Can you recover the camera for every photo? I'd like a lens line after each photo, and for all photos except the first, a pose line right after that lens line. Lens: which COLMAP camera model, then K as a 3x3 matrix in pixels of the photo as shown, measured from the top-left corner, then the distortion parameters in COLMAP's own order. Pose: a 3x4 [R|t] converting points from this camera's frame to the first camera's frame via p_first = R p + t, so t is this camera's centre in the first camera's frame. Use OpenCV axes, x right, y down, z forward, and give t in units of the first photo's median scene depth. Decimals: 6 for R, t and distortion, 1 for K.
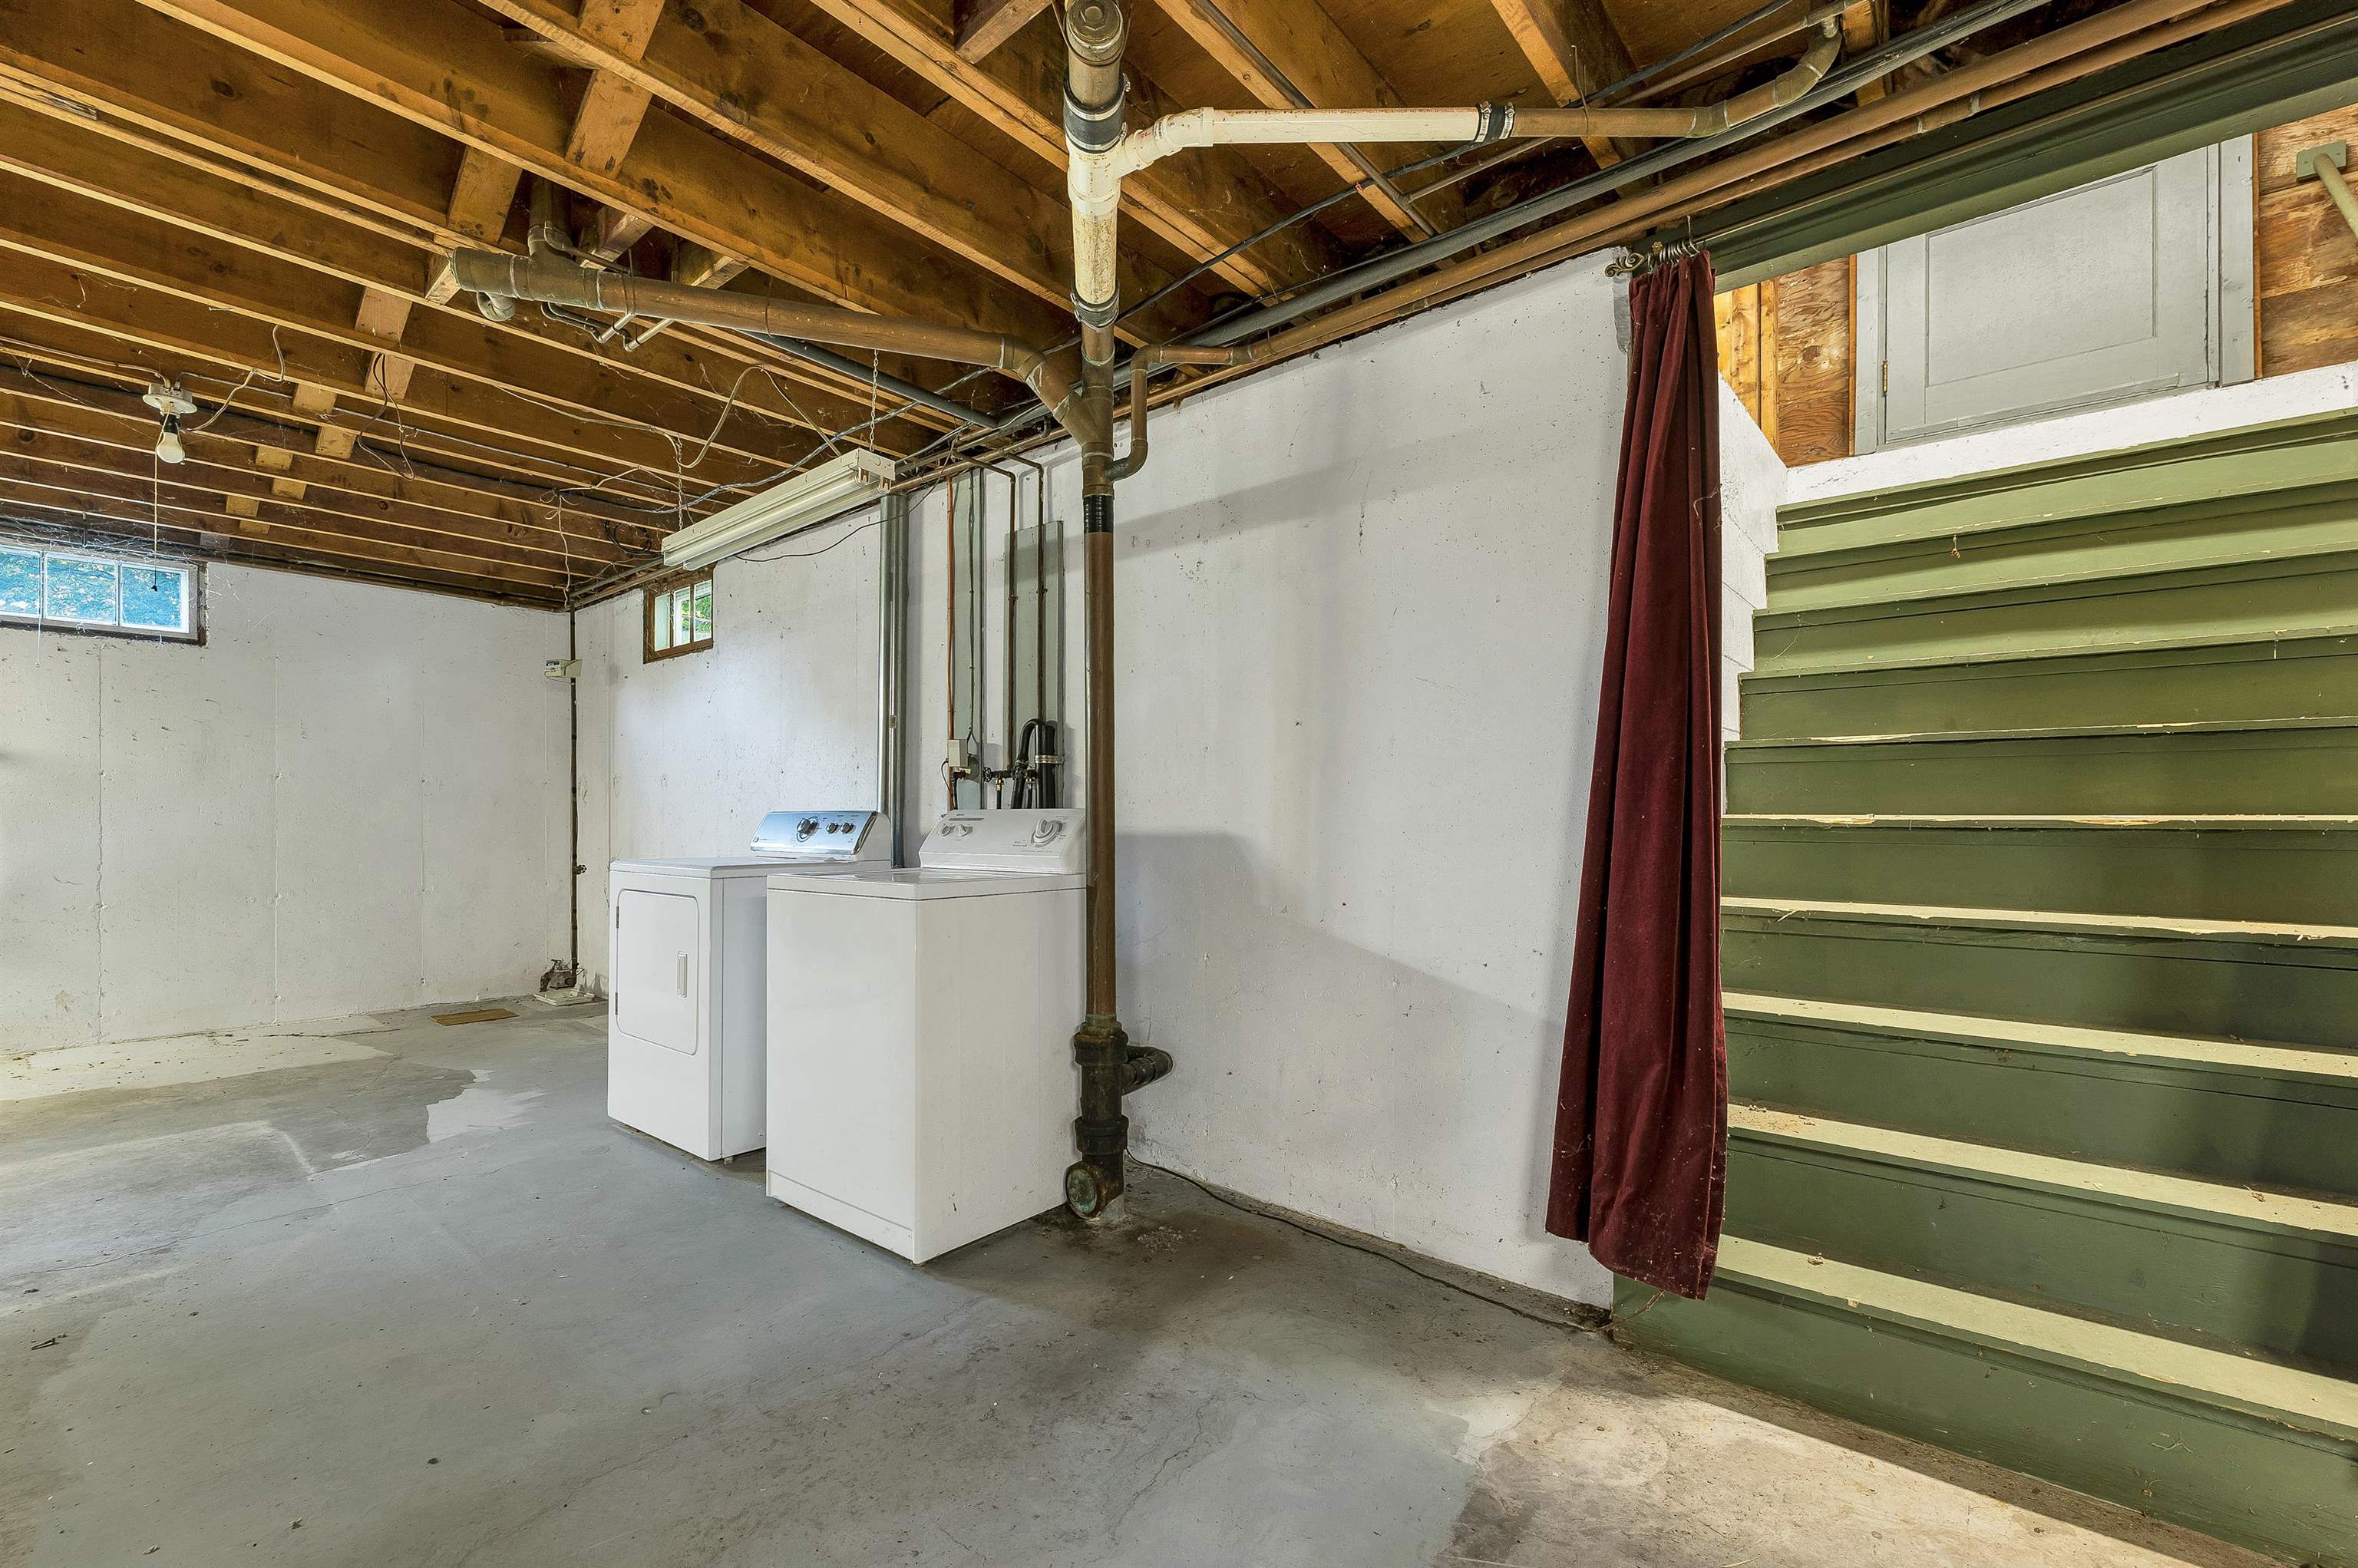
lens RADIAL K [[1009.0, 0, 1182.4], [0, 1009.0, 819.2], [0, 0, 1]] dist [0.001725, -0.000472]
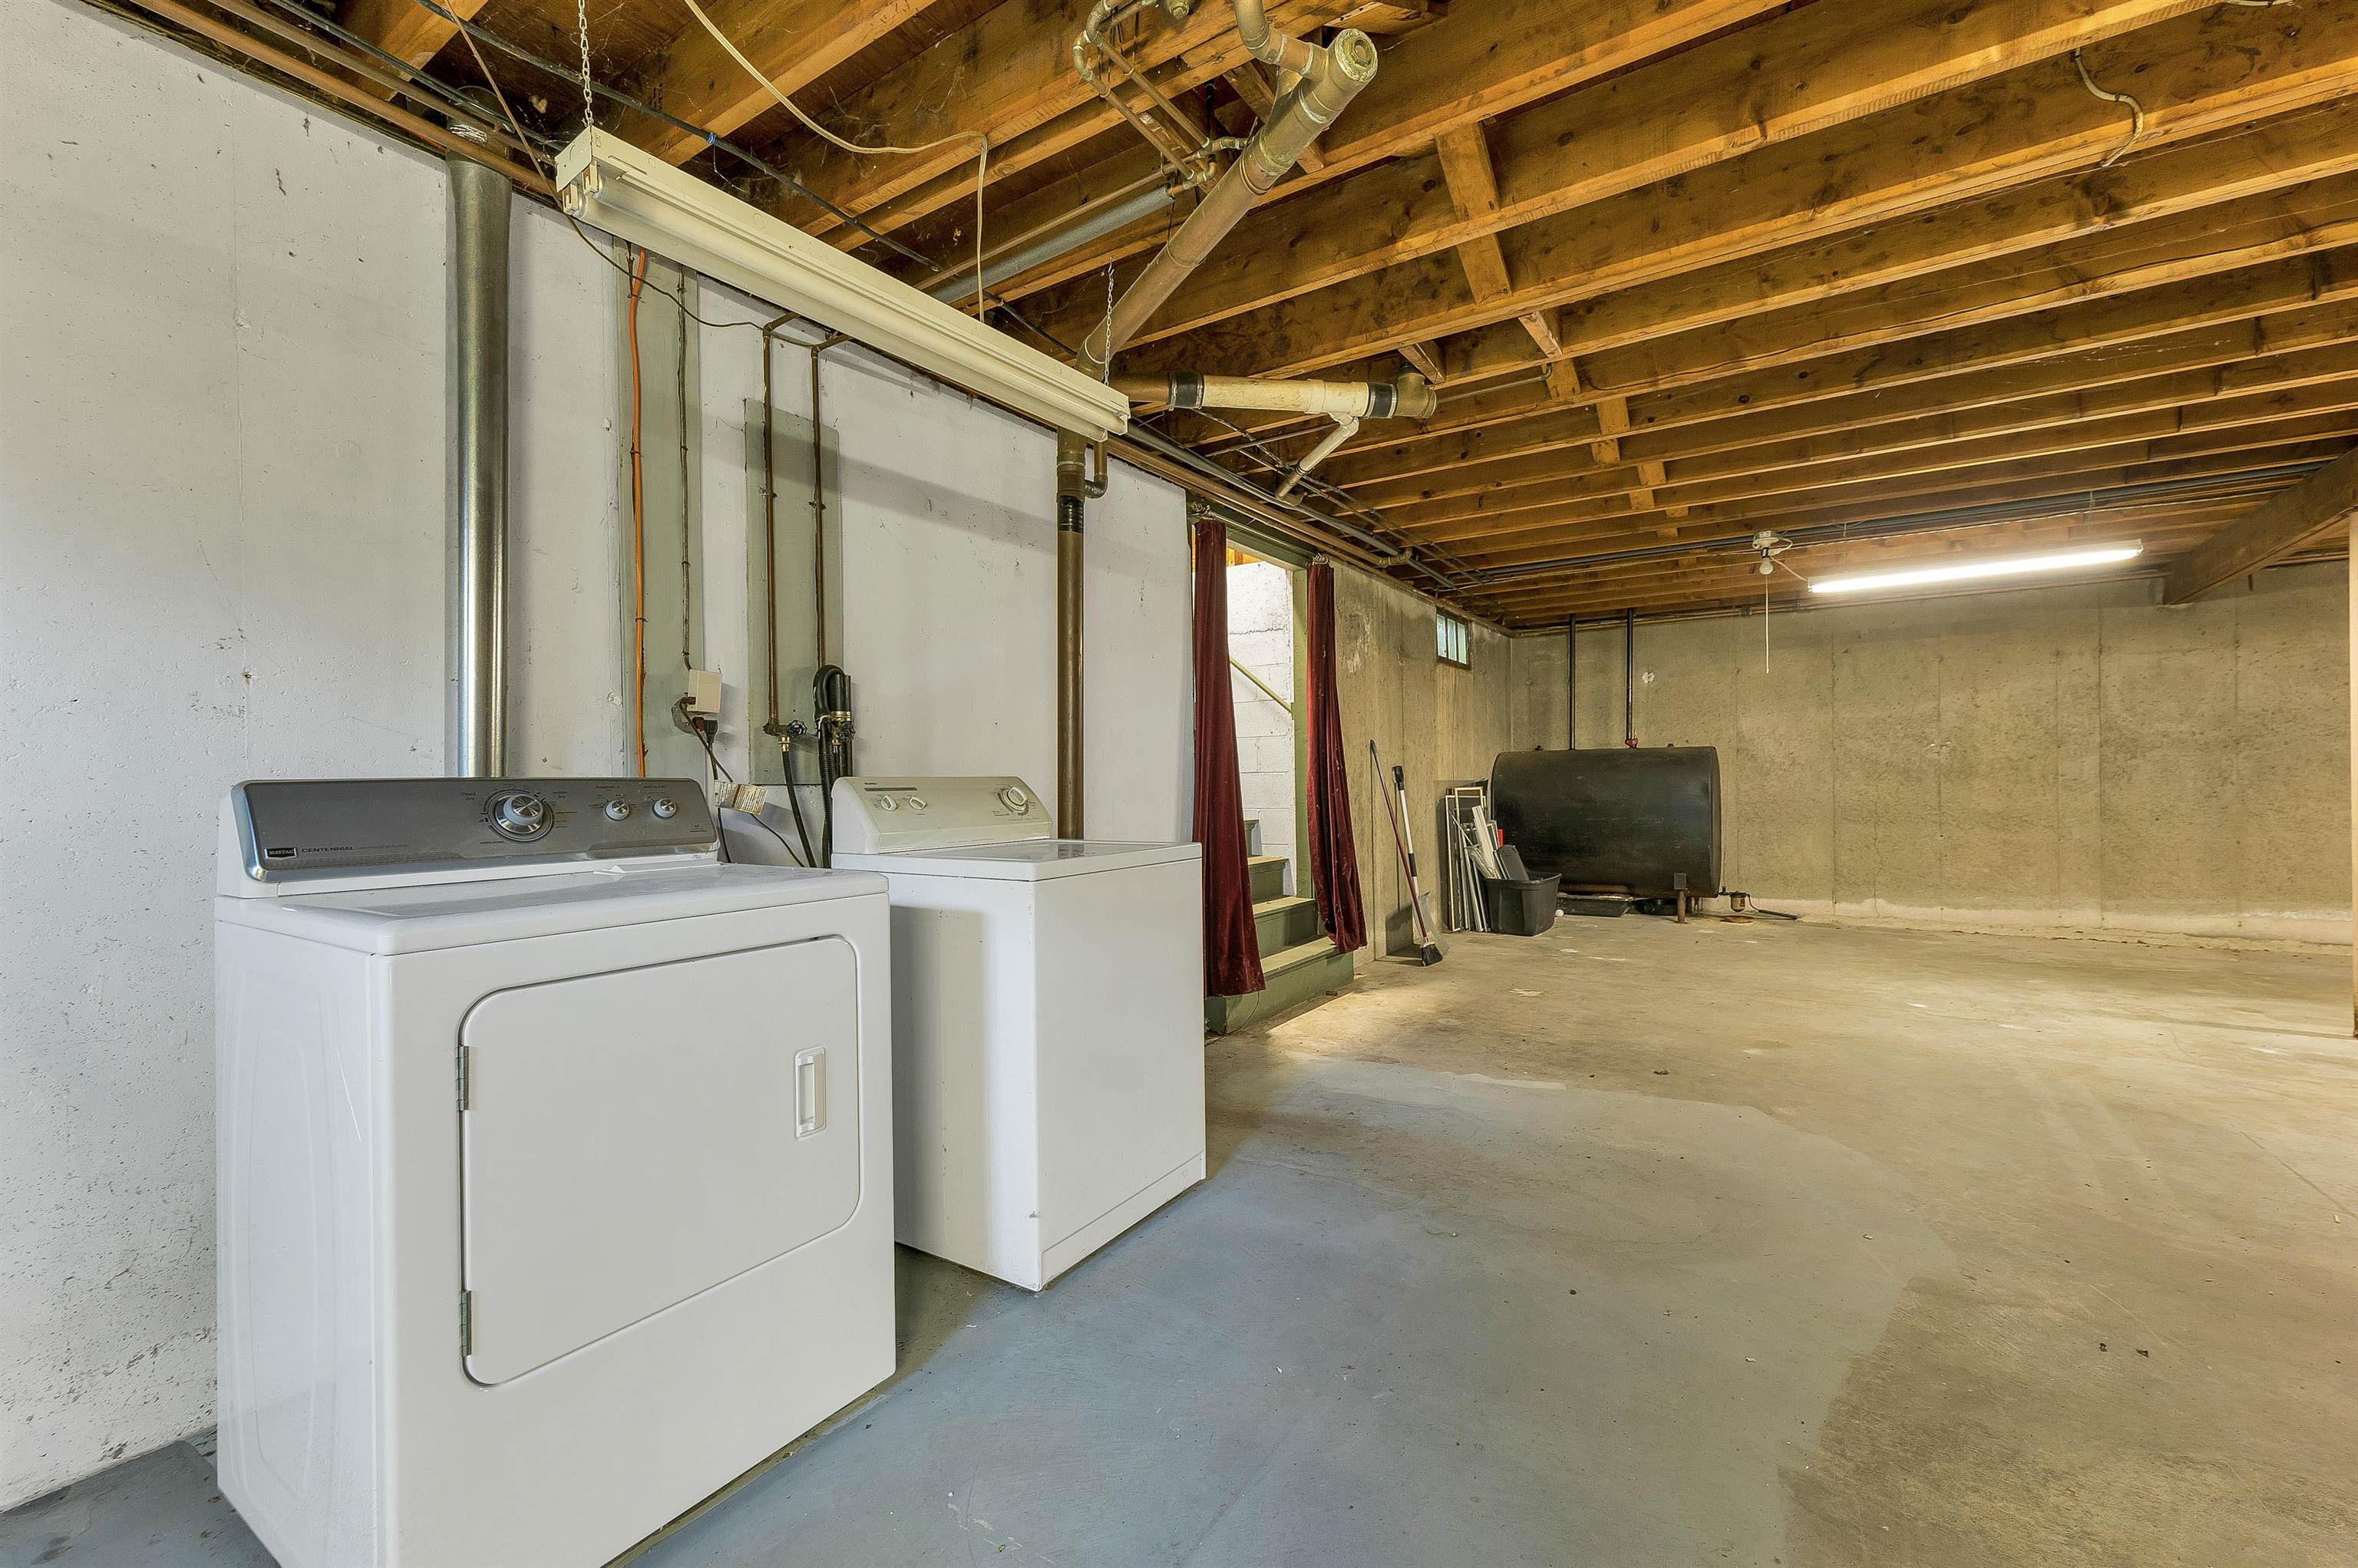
lens RADIAL K [[982.7, 0, 1170.4], [0, 982.7, 786.5], [0, 0, 1]] dist [0.003214, -0.000229]
pose [[-0.114321, -0.000776, 0.993444, -1.442154], [0.017221, 0.999848, 0.002763, 0.000245], [-0.993295, 0.017424, -0.114290, 1.237392]]
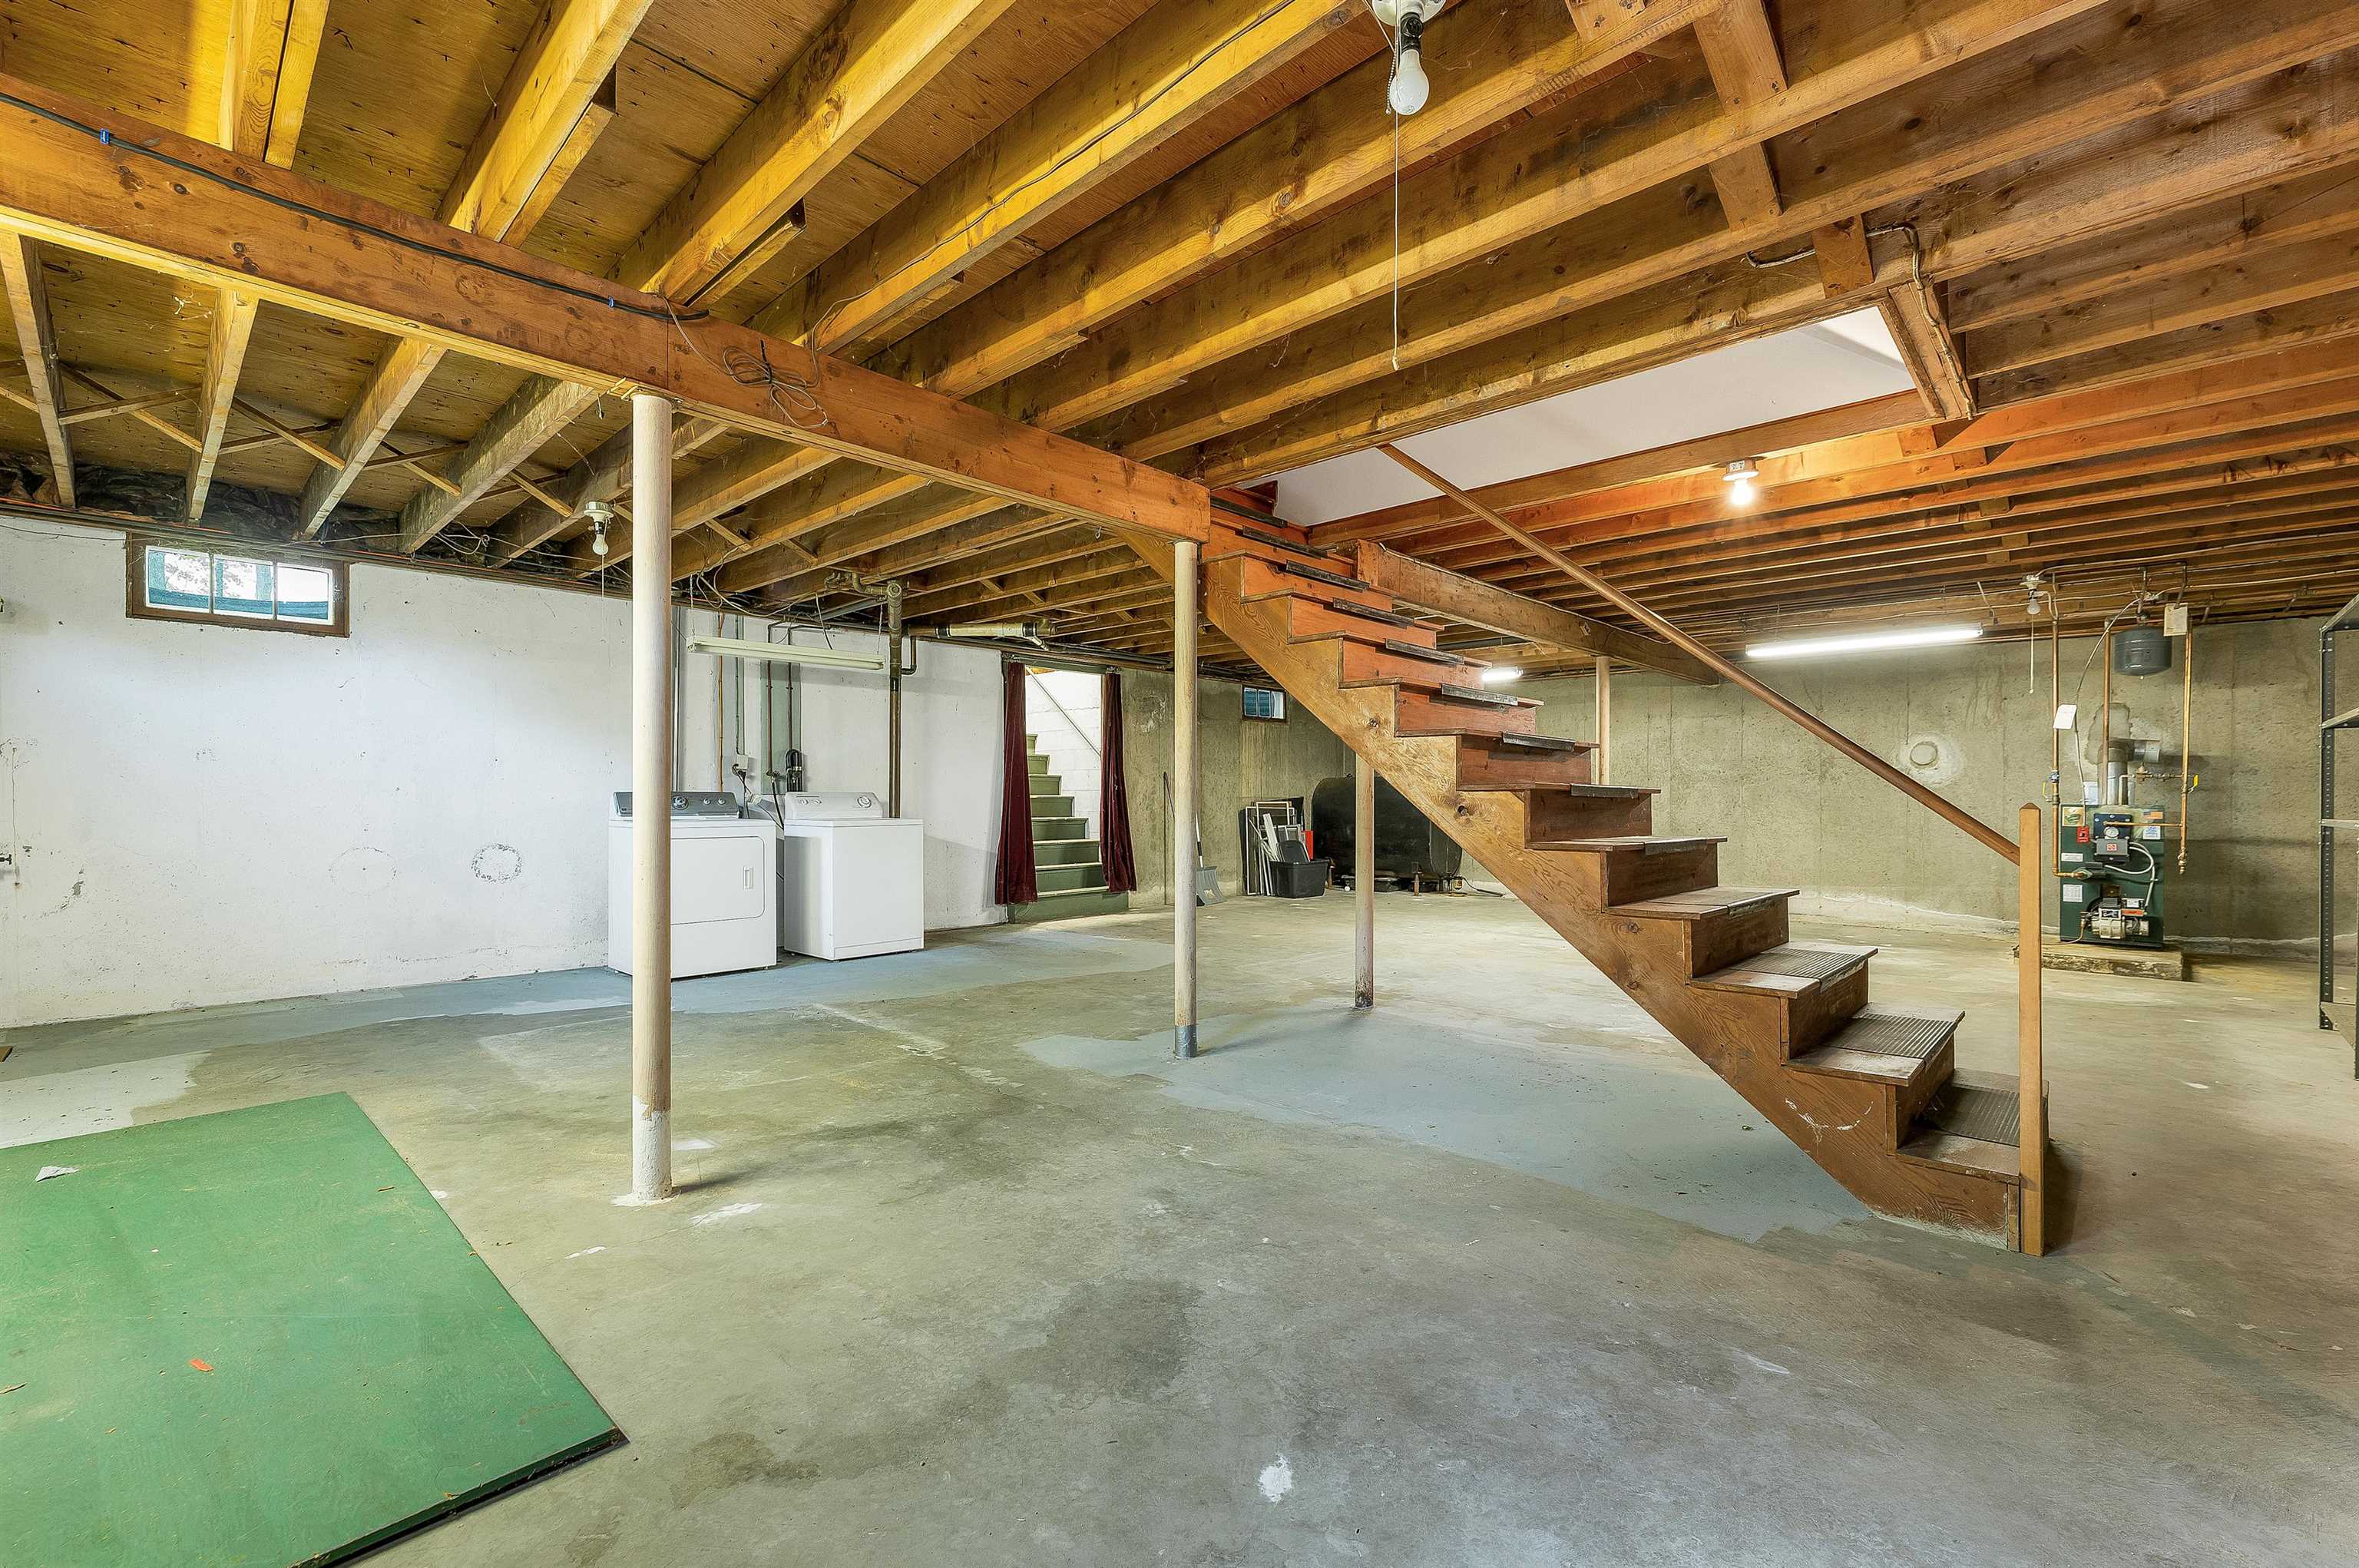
lens RADIAL K [[990.3, 0, 1153.4], [0, 990.3, 809.6], [0, 0, 1]] dist [0.000603, -0.000054]
pose [[0.068785, -0.011297, 0.997568, -3.285338], [0.003160, 0.999933, 0.011106, 0.011700], [-0.997627, 0.002389, 0.068816, 0.147371]]
